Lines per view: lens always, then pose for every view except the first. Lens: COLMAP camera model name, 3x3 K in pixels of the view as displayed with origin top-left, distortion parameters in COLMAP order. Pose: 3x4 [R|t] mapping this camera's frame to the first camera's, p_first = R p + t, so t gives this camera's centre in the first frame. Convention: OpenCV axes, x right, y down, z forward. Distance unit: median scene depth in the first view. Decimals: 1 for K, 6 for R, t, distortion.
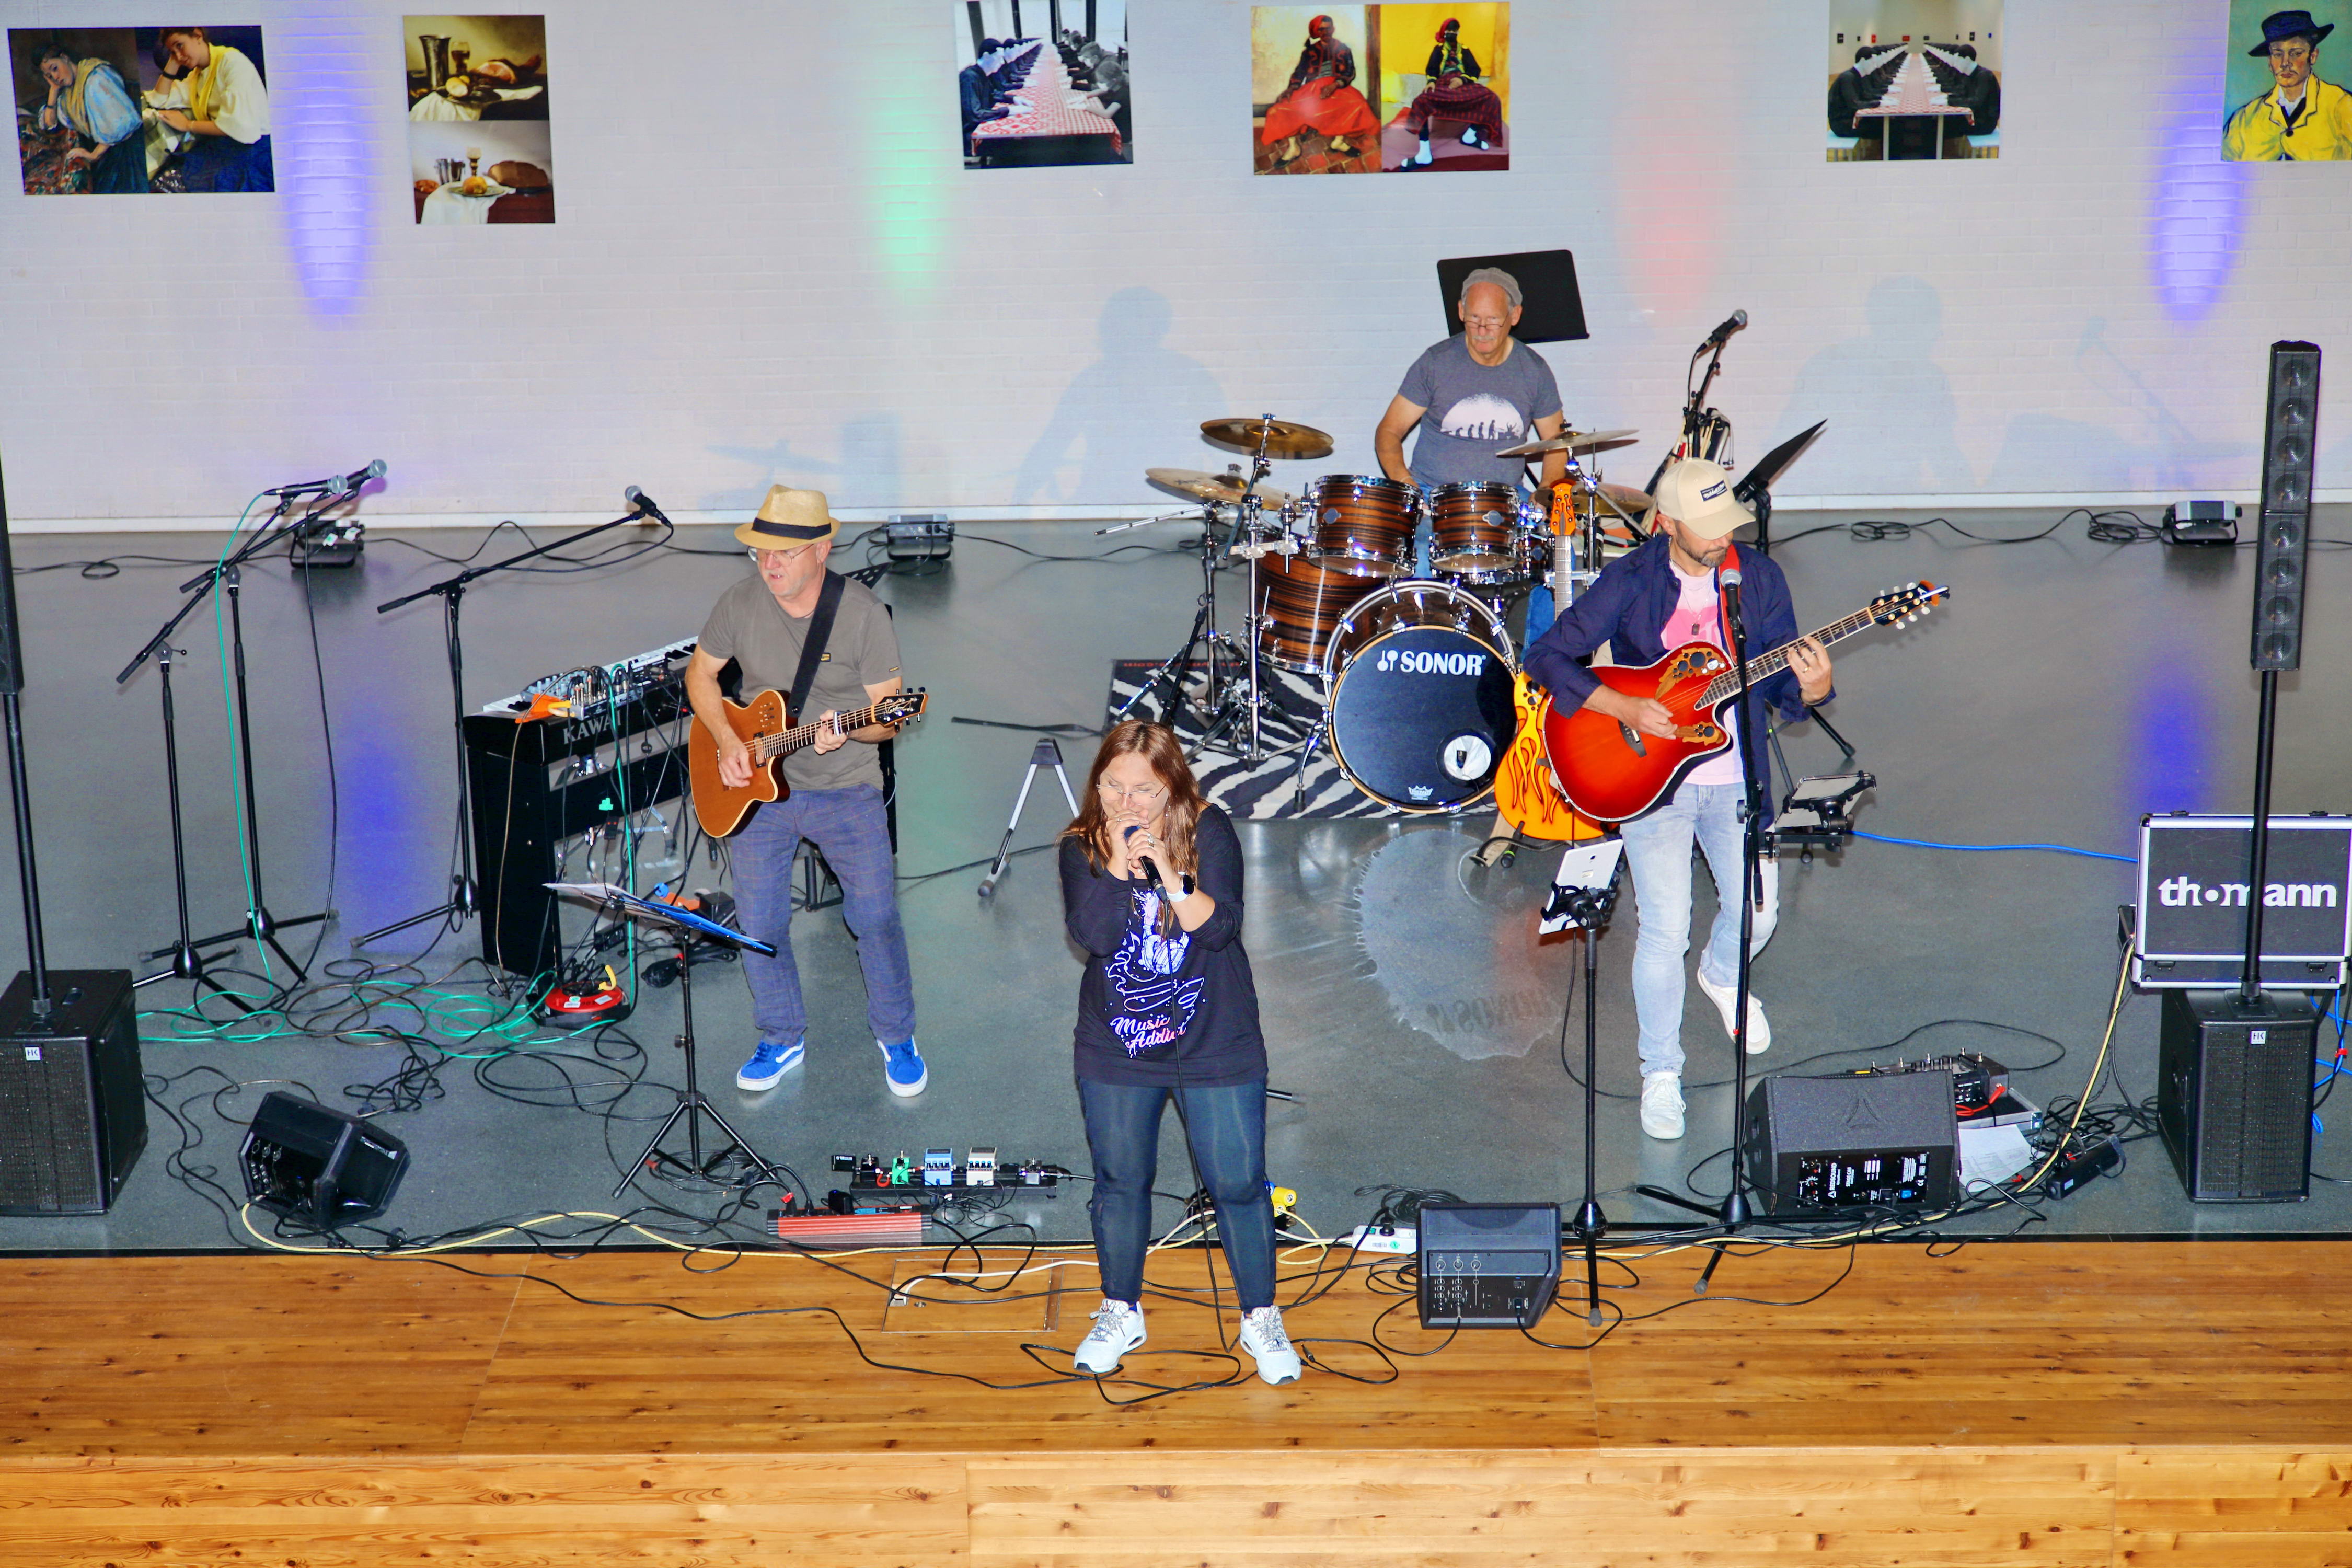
lens RADIAL K [[4923.3, 0, 1161.5], [0, 4923.3, 770.2], [0, 0, 1]] dist [0.015795, 0.000000]
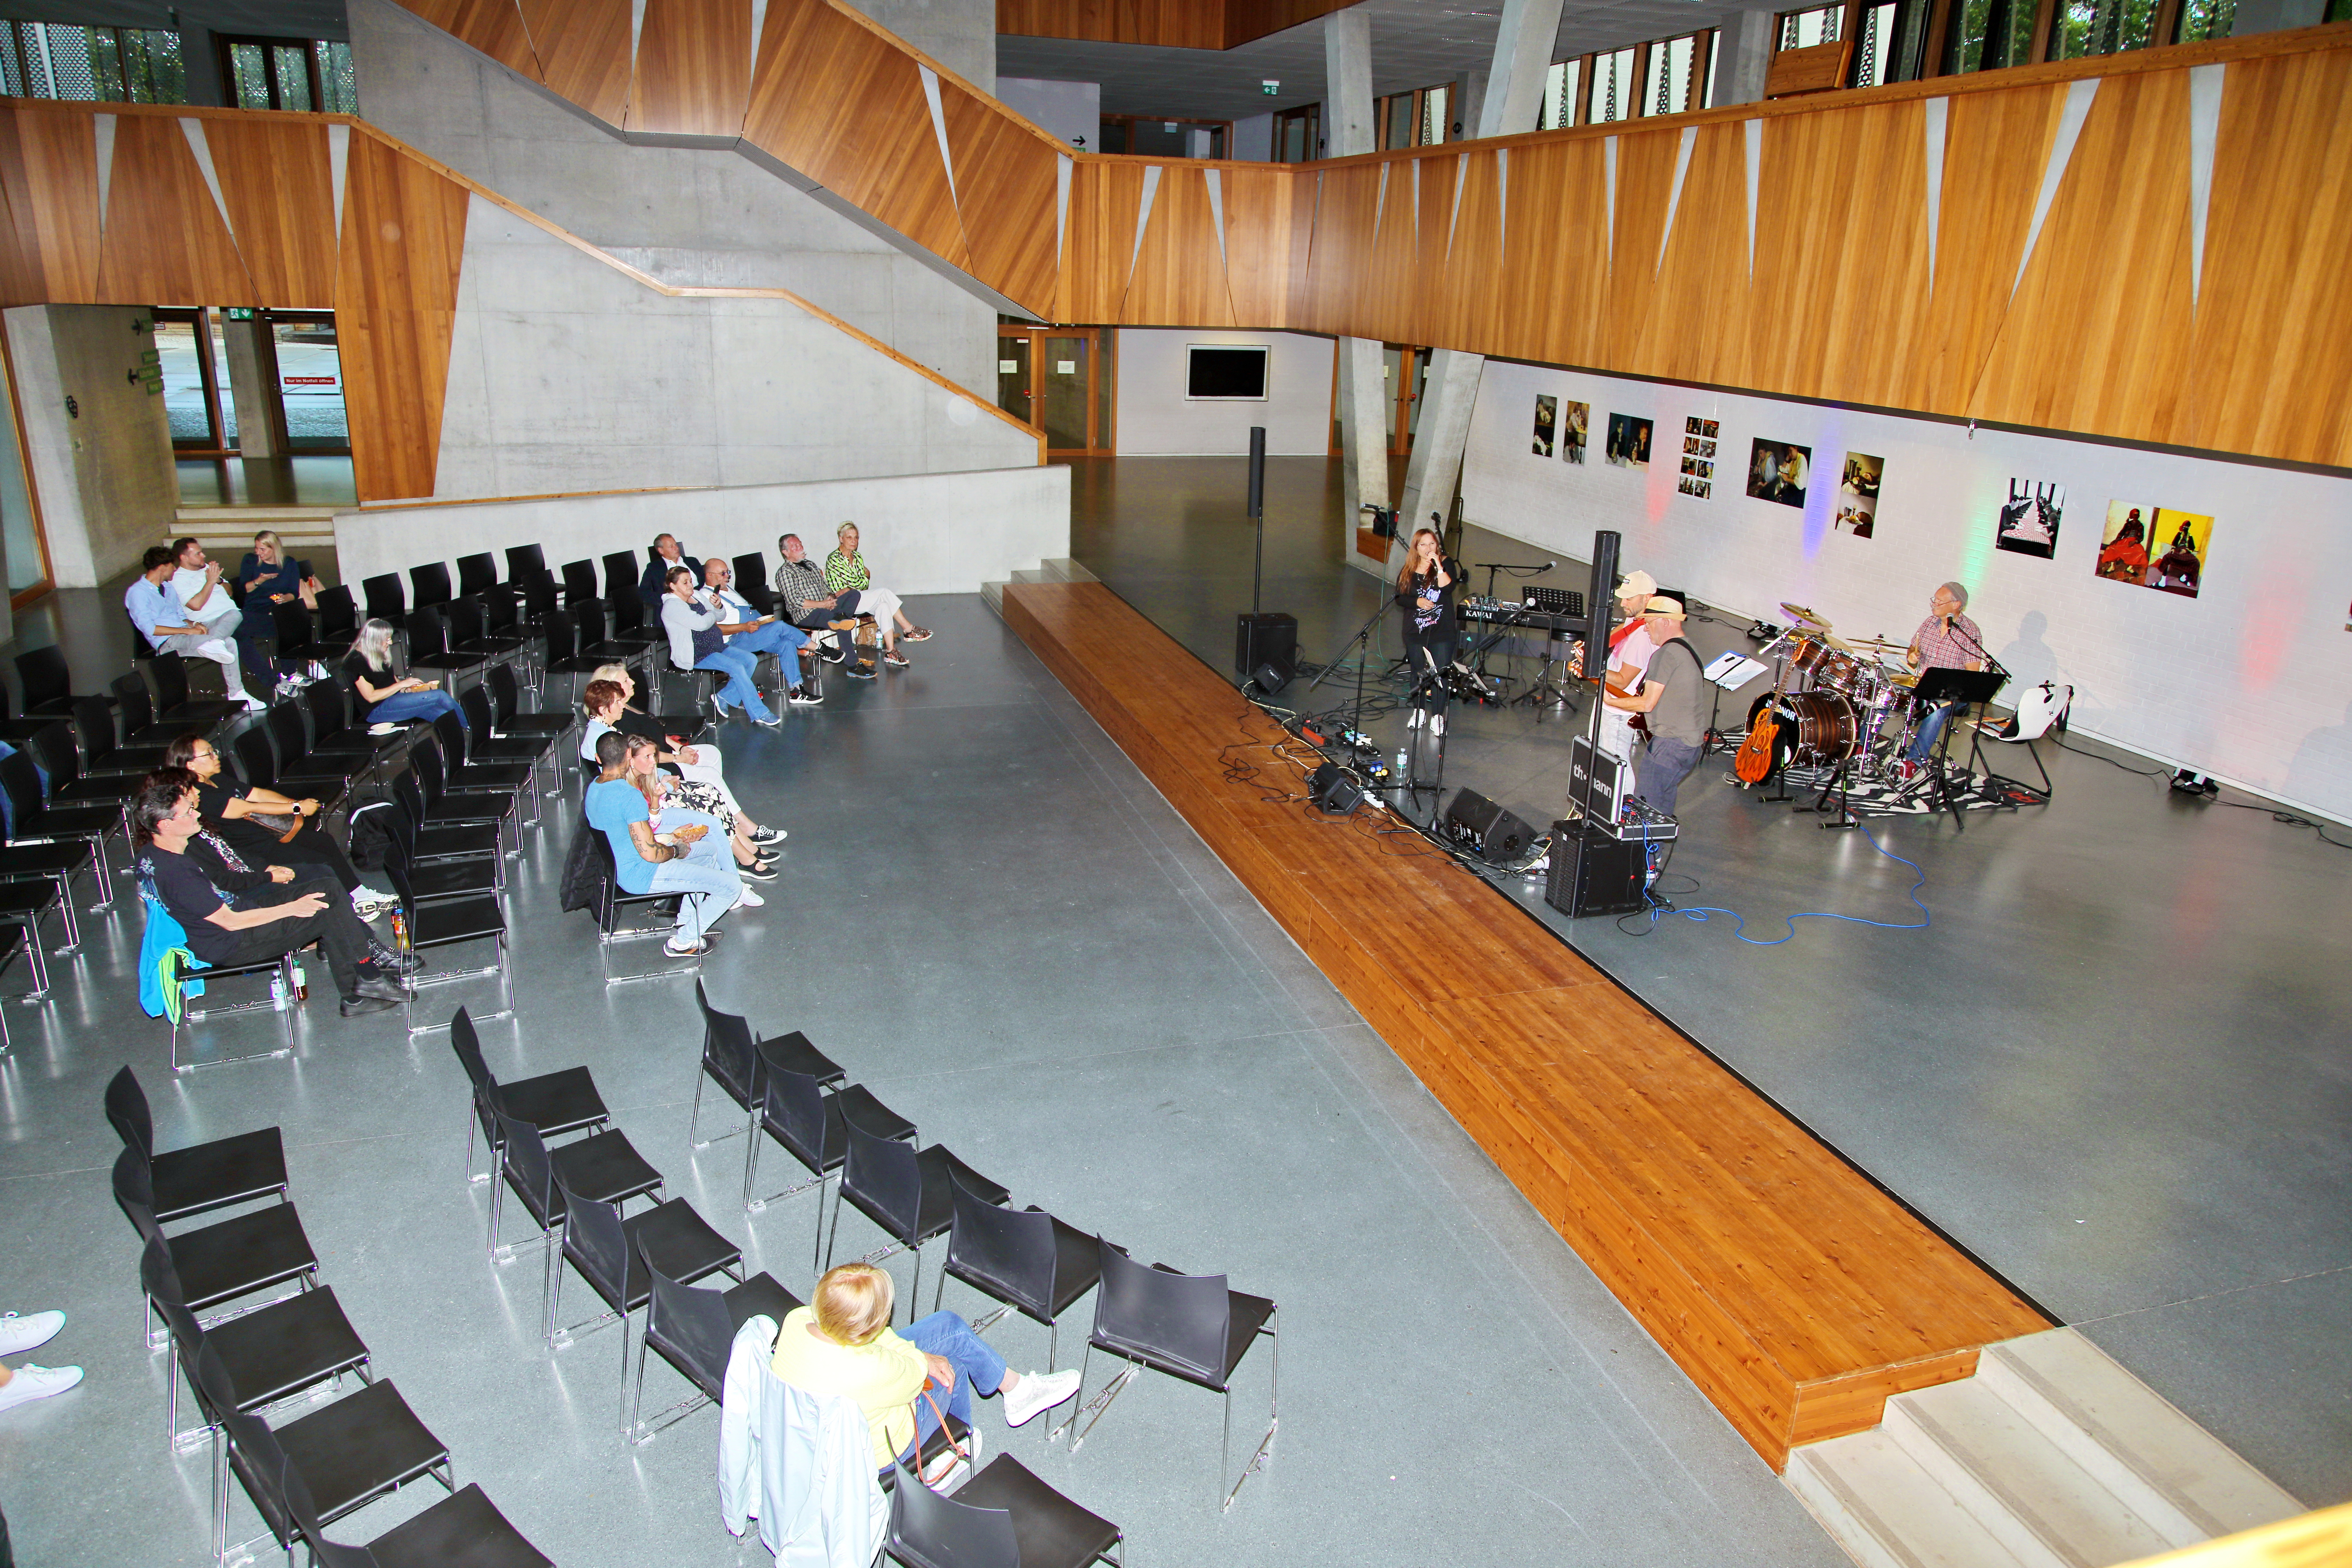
lens RADIAL K [[1548.5, 0, 1173.9], [0, 1548.5, 784.5], [0, 0, 1]] dist [-0.000264, 0.001666]
pose [[0.325129, 0.332845, -0.885158, 0.543362], [-0.343927, 0.913534, 0.217187, -0.042944], [0.880911, 0.233816, 0.411491, 0.363972]]
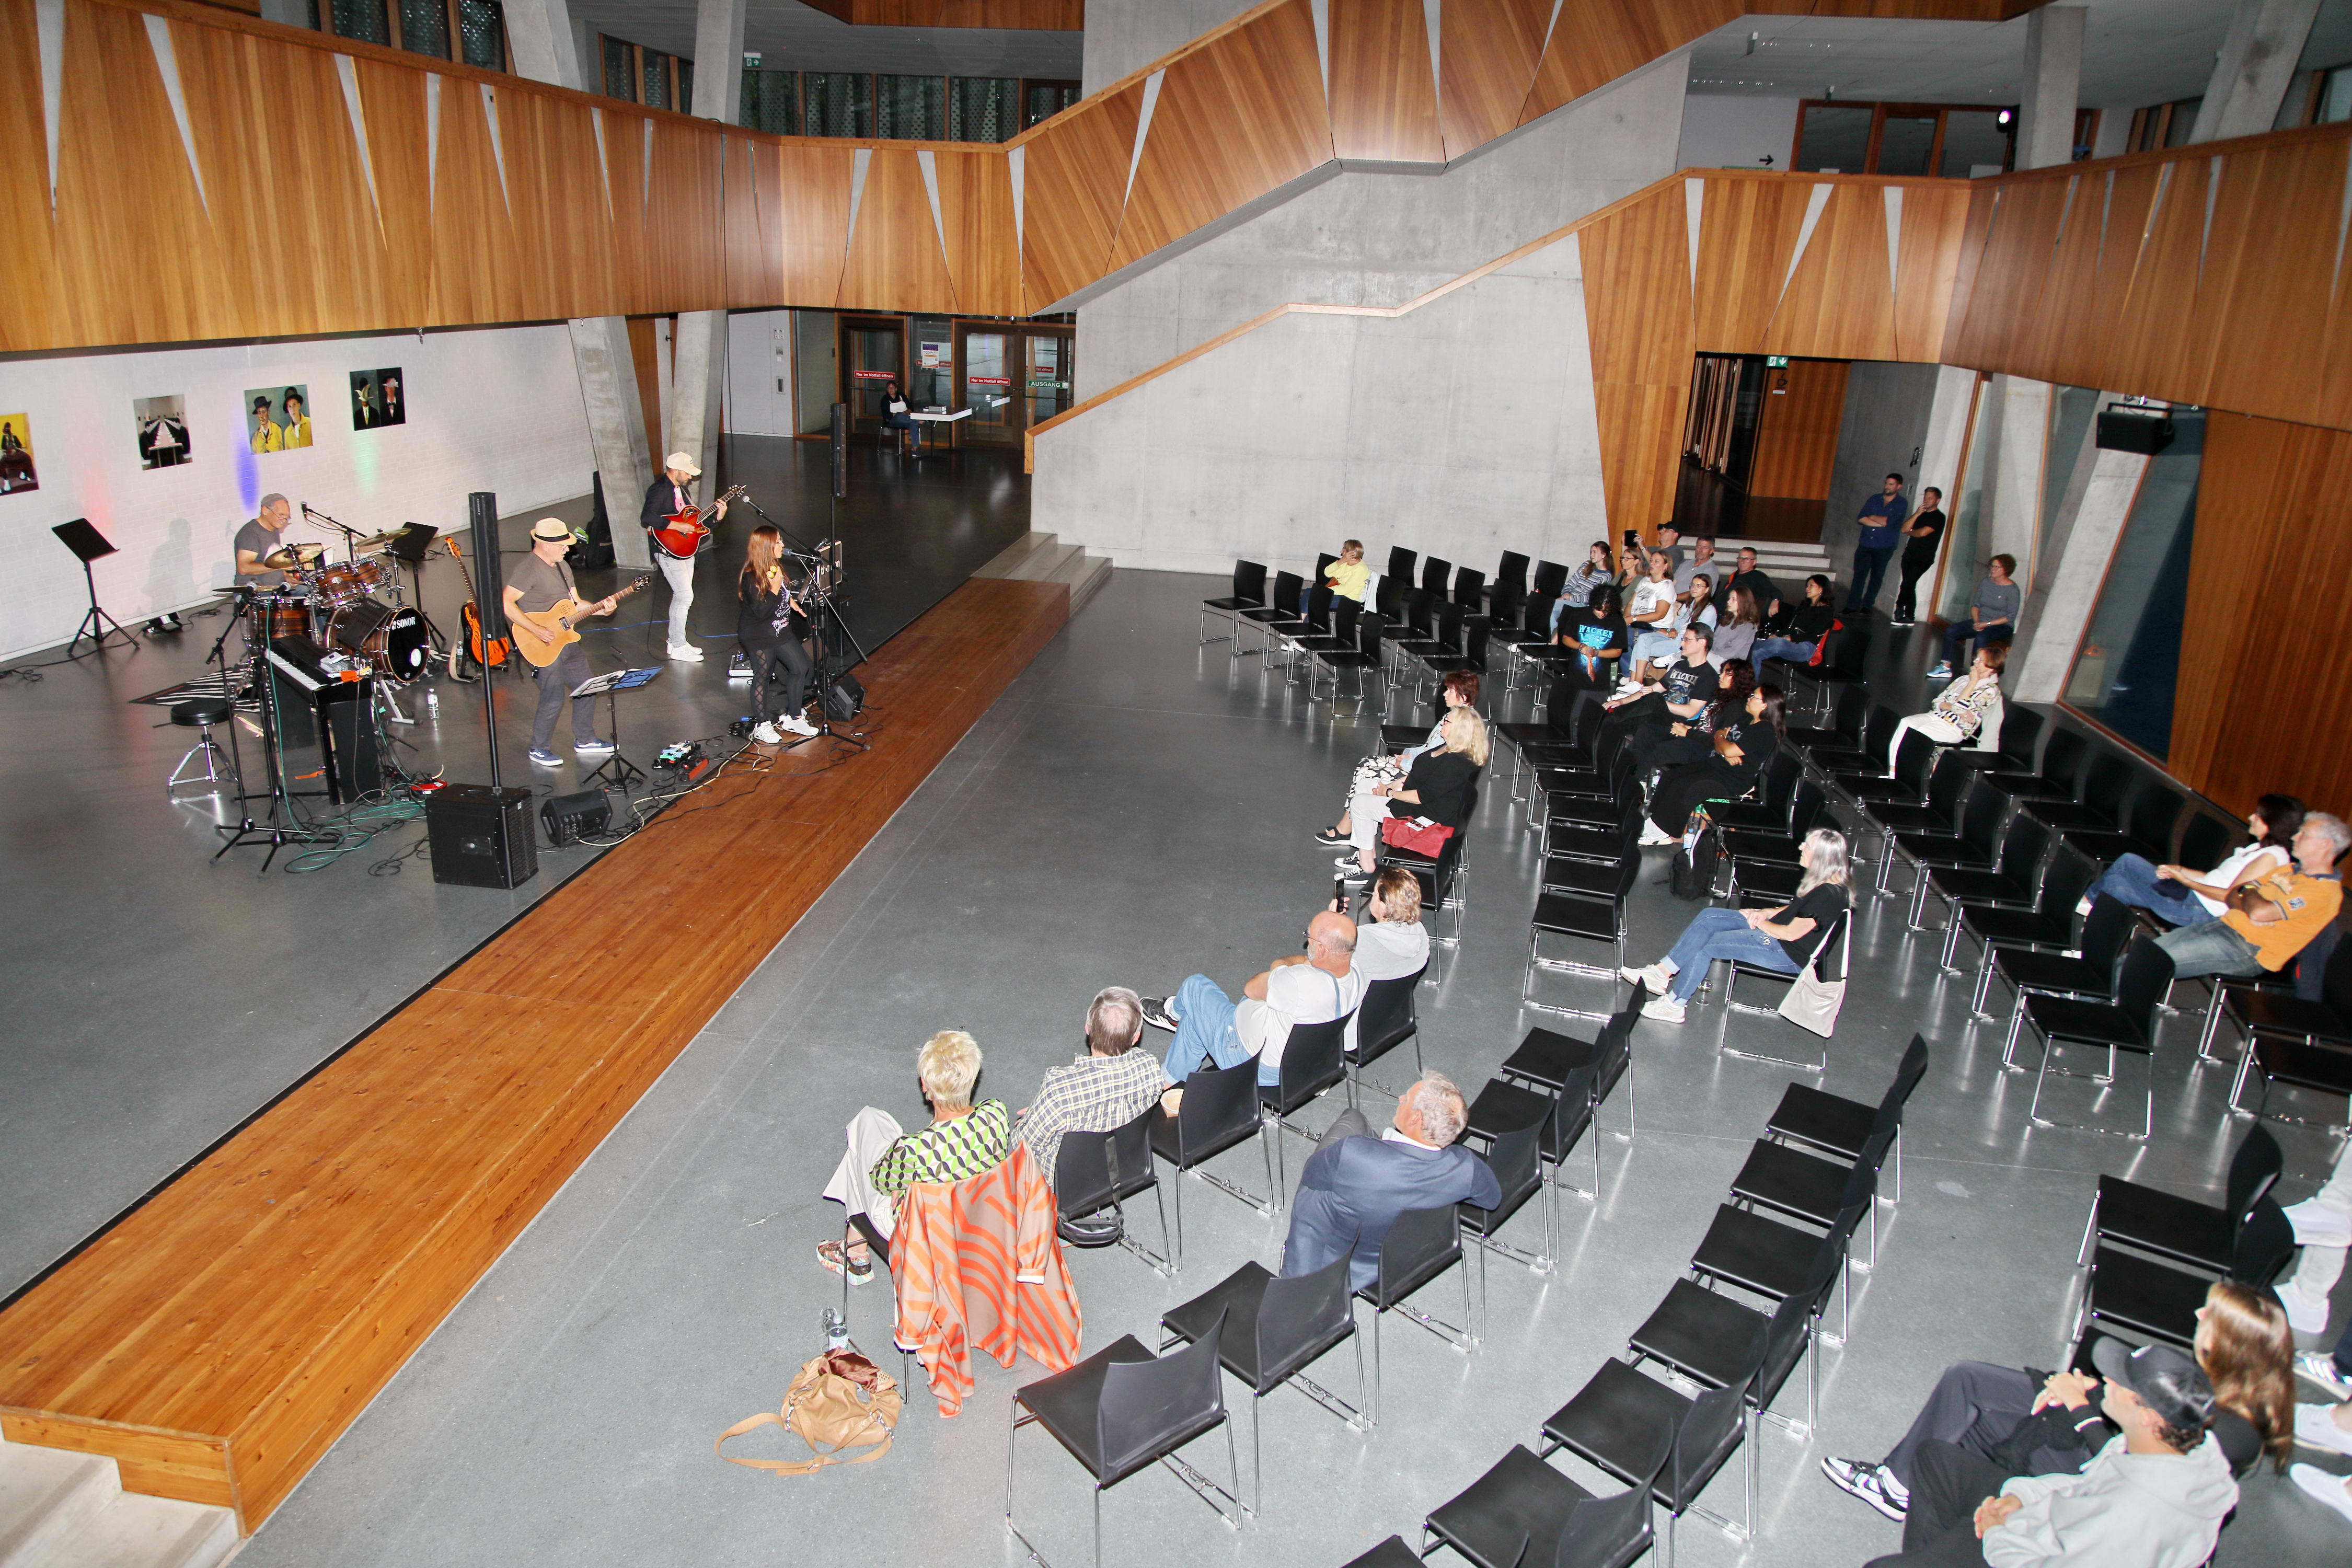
lens RADIAL K [[1548.5, 0, 1142.8], [0, 1548.5, 787.7], [0, 0, 1]] dist [-0.000264, 0.001666]
pose [[0.108936, -0.295474, 0.949120, -0.594571], [0.281438, 0.924902, 0.255633, -0.034246], [-0.953376, 0.239271, 0.183913, 0.419775]]
